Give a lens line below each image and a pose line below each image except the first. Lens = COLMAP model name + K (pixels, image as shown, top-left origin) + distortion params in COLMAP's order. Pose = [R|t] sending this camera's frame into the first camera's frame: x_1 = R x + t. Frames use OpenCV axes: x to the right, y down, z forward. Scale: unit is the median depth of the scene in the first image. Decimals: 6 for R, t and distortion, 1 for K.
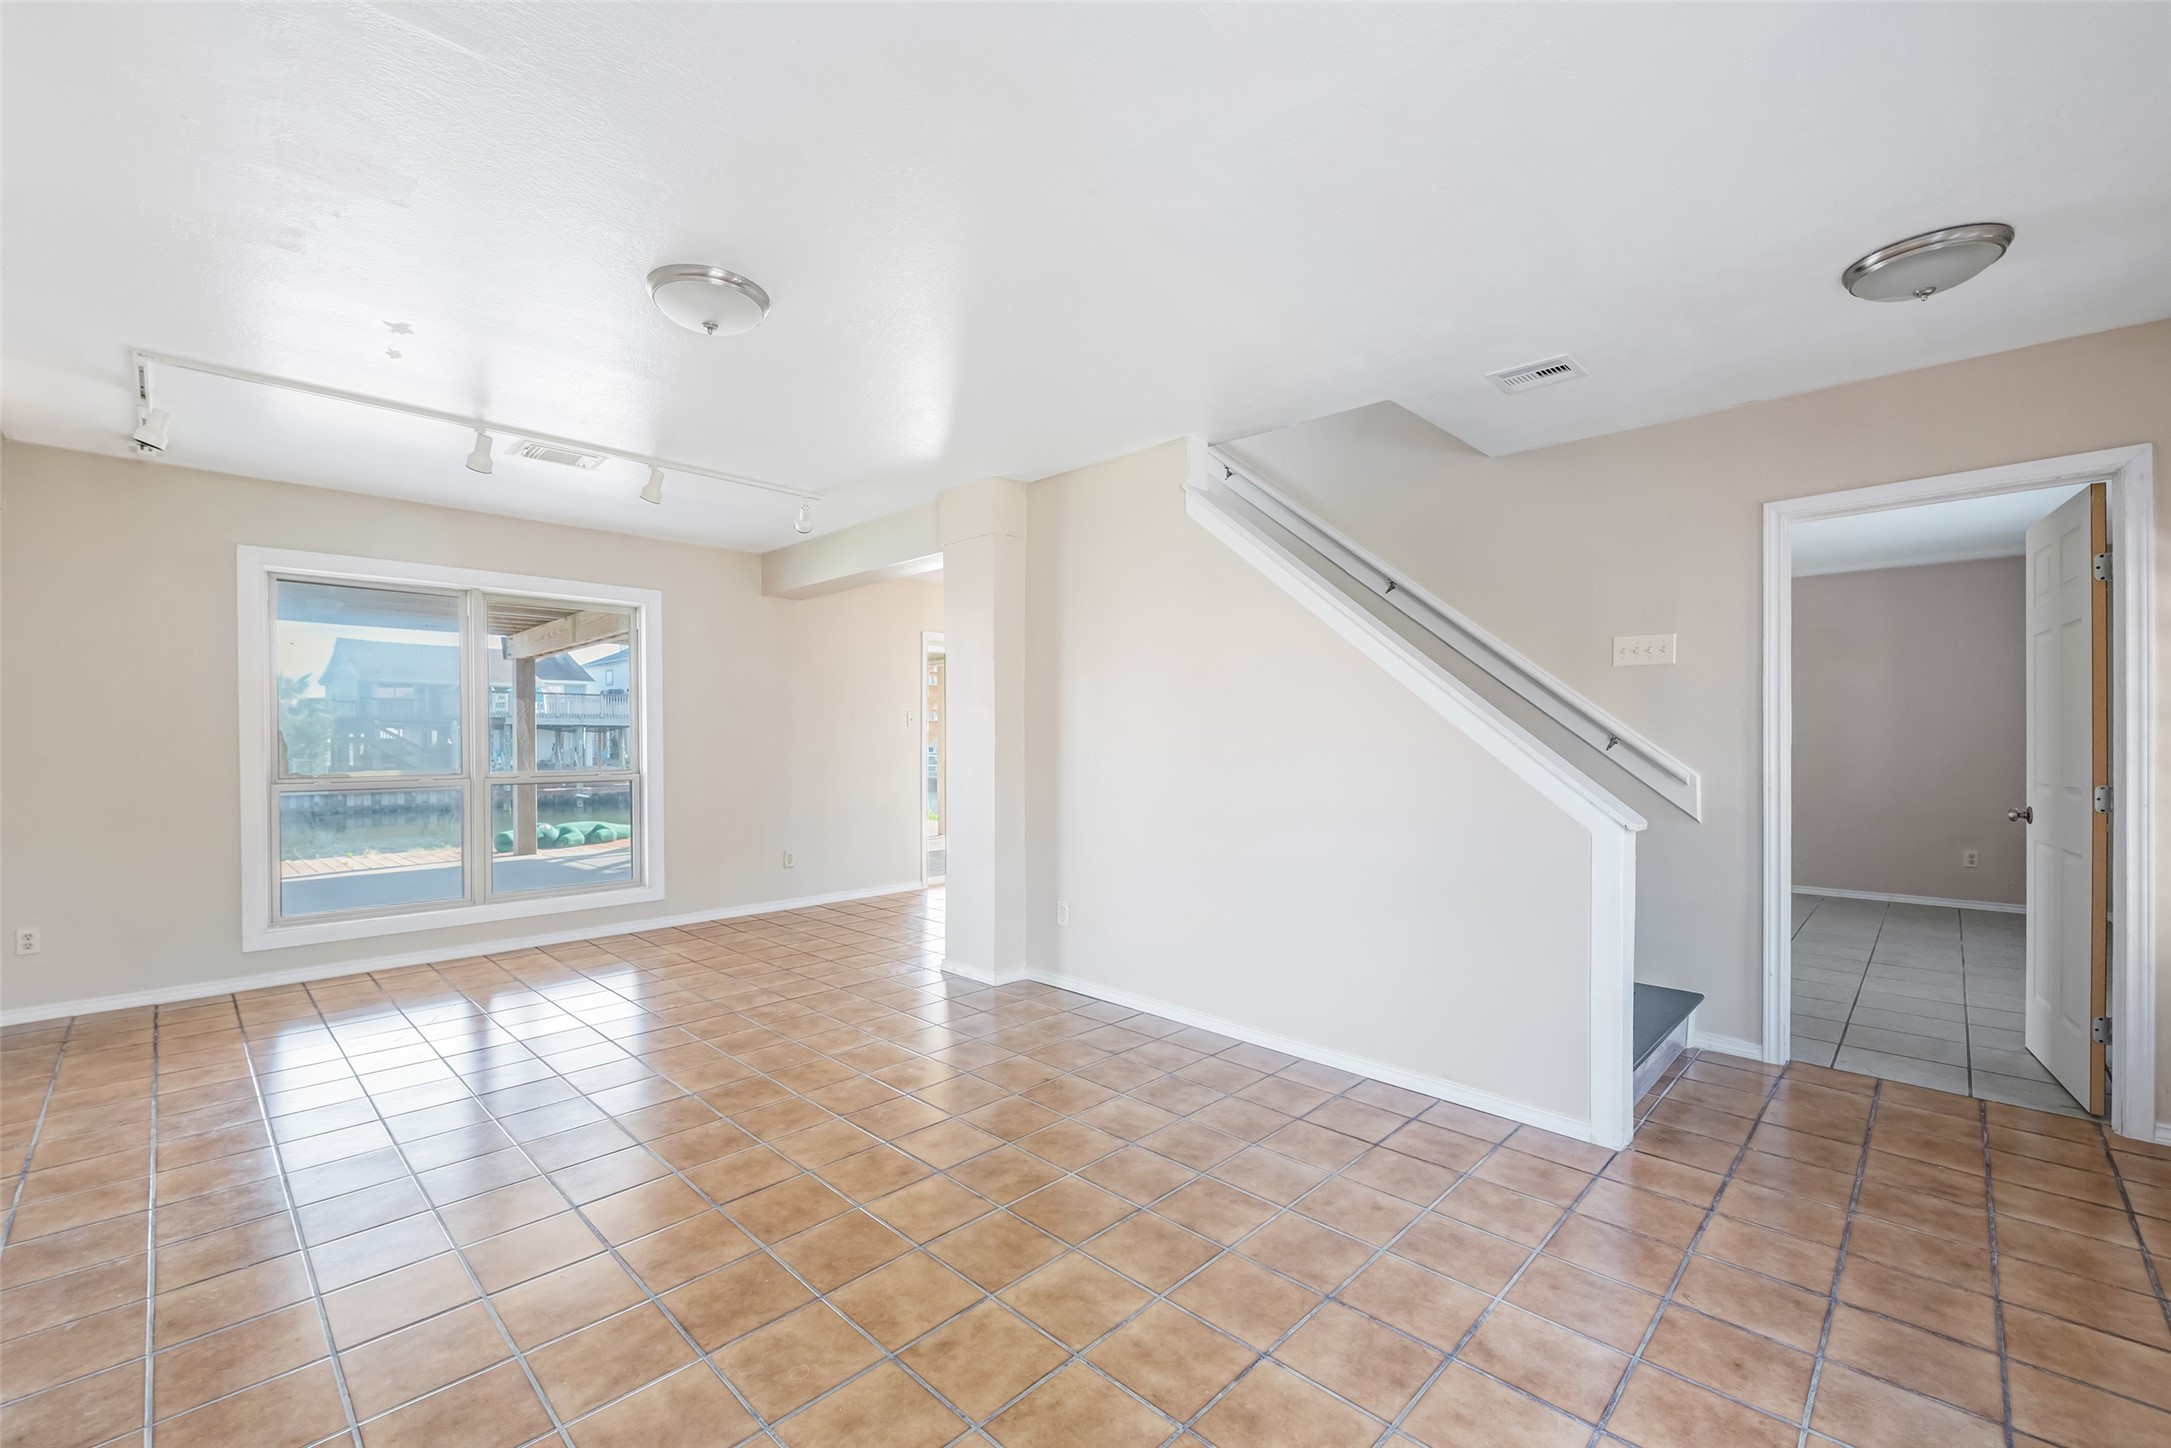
lens RADIAL K [[897.1, 0, 1072.9], [0, 897.1, 725.9], [0, 0, 1]] dist [-0.002950, -0.000091]
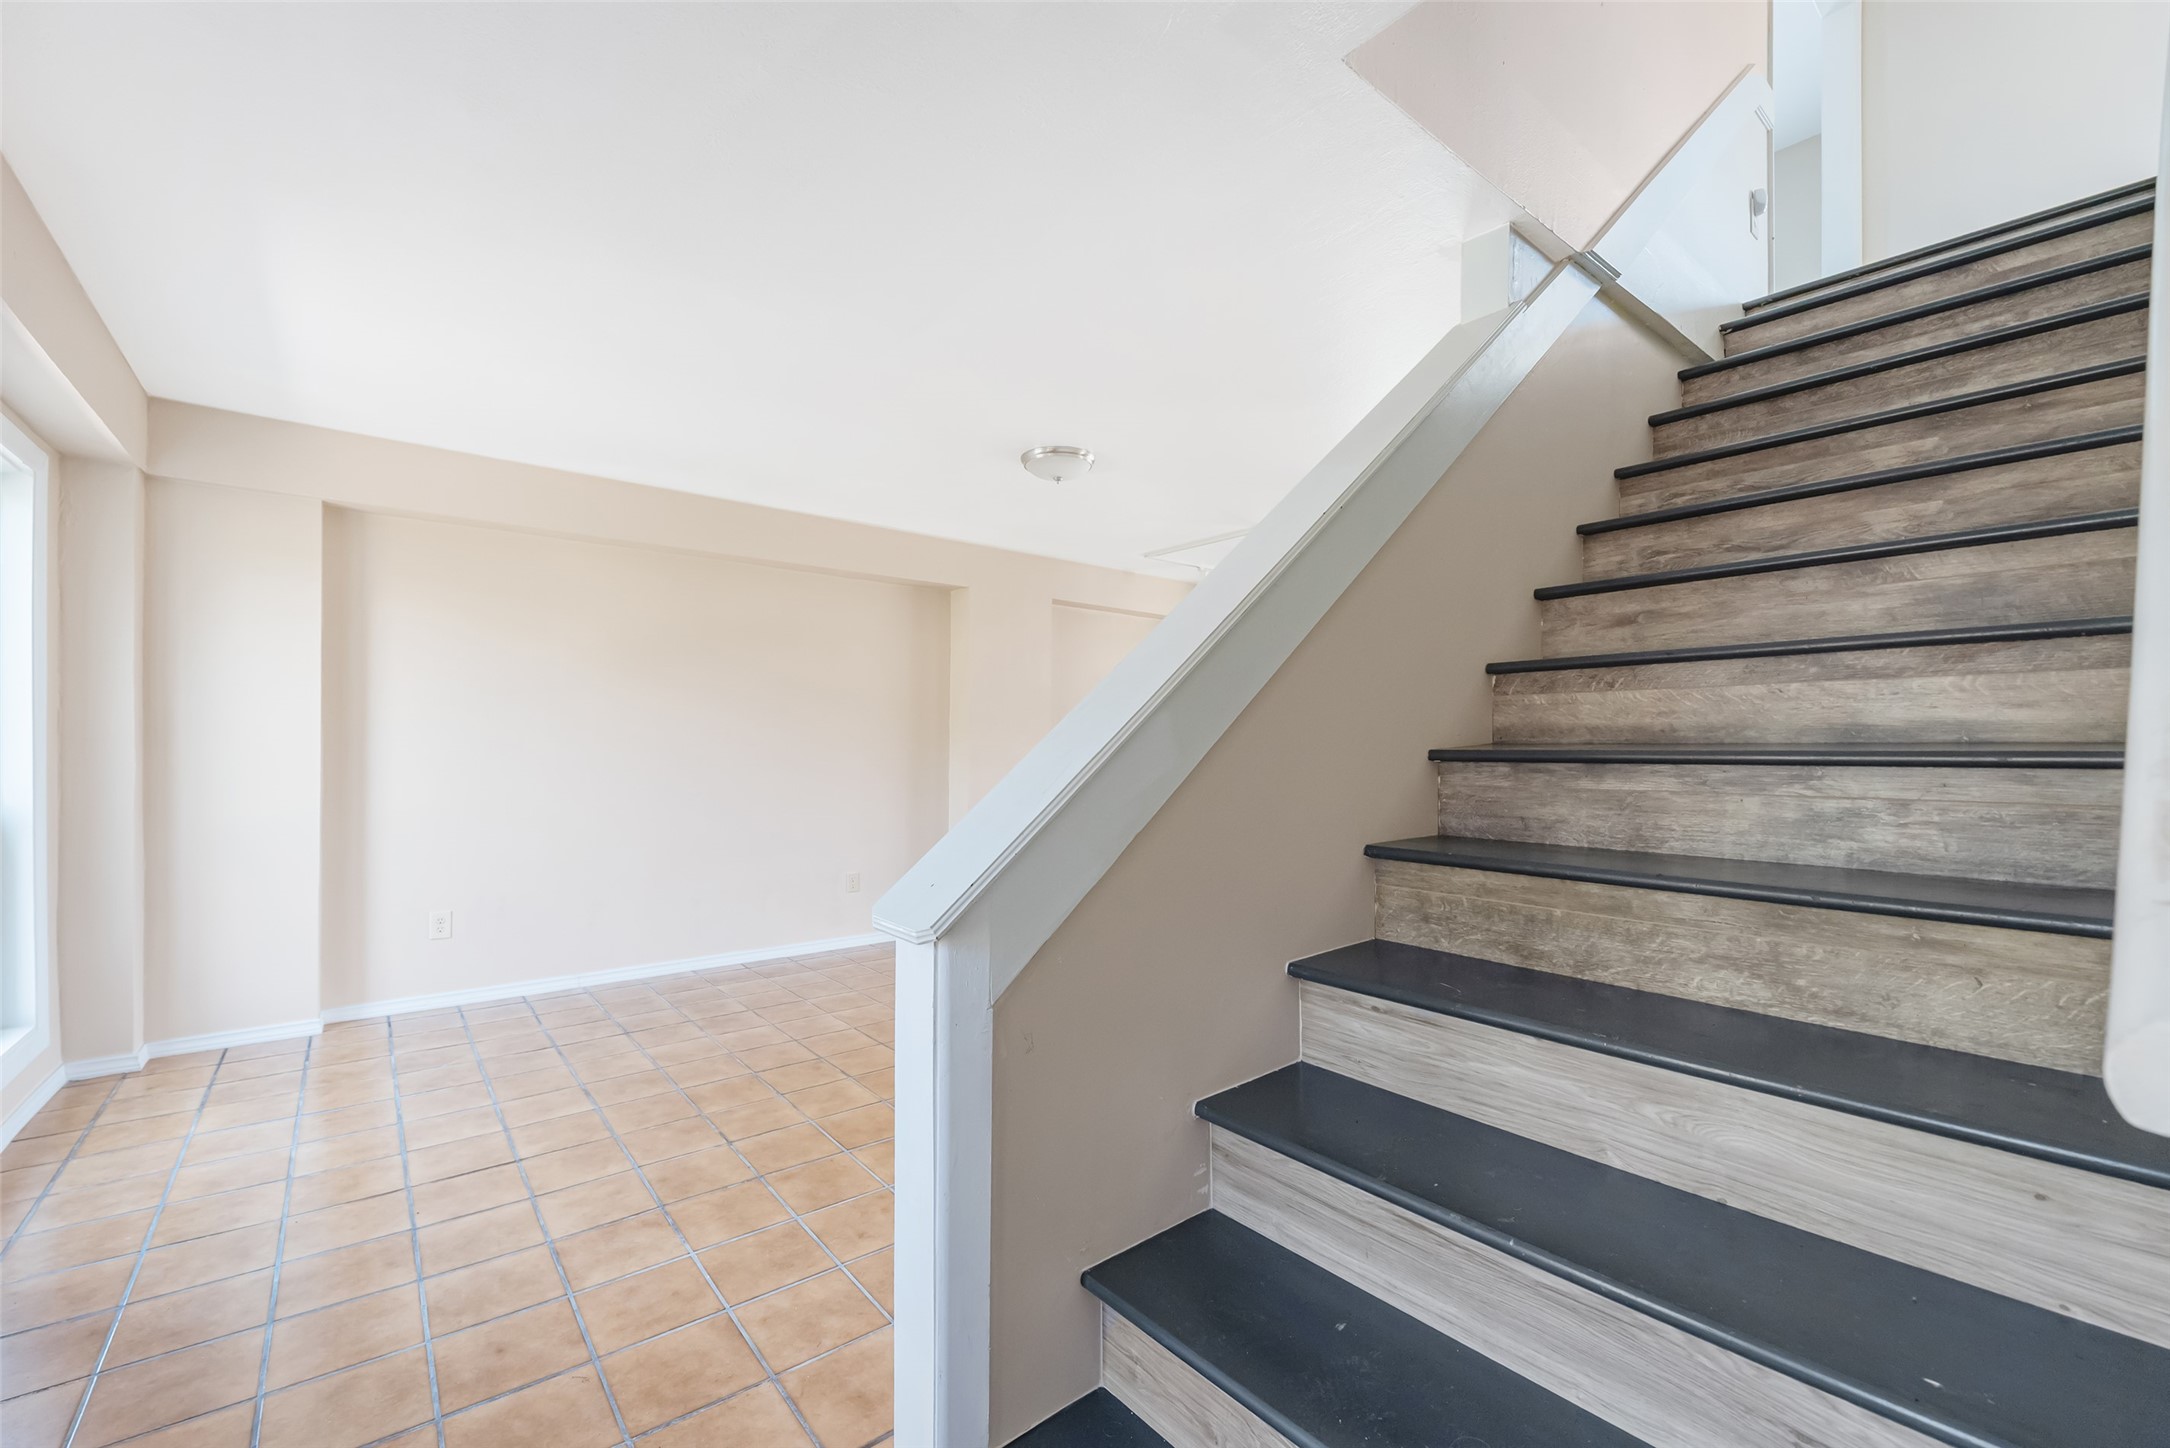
lens RADIAL K [[896.7, 0, 1072.6], [0, 896.7, 741.7], [0, 0, 1]] dist [-0.002950, -0.000091]
pose [[-0.115865, -0.001367, -0.993264, 1.655142], [0.001954, 0.999997, -0.001604, 0.006998], [0.993263, -0.002127, -0.115862, 1.735361]]
